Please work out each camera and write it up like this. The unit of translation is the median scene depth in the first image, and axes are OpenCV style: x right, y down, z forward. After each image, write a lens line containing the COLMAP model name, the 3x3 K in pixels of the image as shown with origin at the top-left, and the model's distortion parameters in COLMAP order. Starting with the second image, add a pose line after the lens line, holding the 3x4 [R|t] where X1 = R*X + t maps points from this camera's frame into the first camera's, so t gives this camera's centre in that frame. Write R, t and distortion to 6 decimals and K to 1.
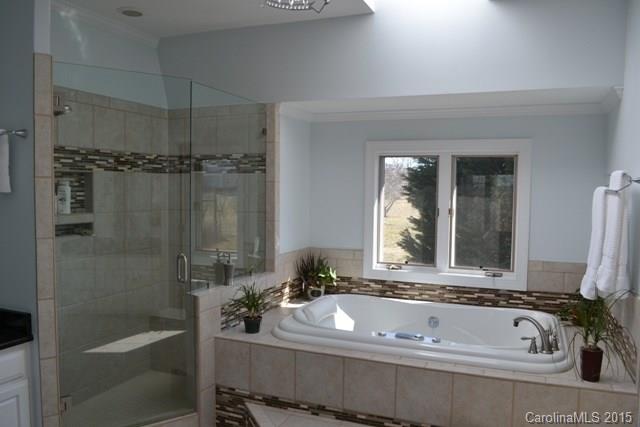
lens RADIAL K [[507.6, 0, 320.0], [0, 507.6, 213.8], [0, 0, 1]] dist [-0.083455, 0.006788]
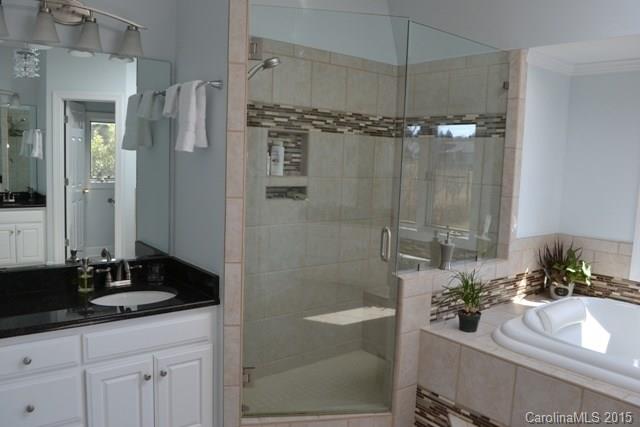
lens RADIAL K [[507.6, 0, 320.5], [0, 507.6, 212.9], [0, 0, 1]] dist [-0.083455, 0.006788]
pose [[0.877018, 0.072766, -0.474915, 0.026933], [-0.051696, 0.997018, 0.057296, 0.010950], [0.477668, -0.025698, 0.878165, 0.172906]]
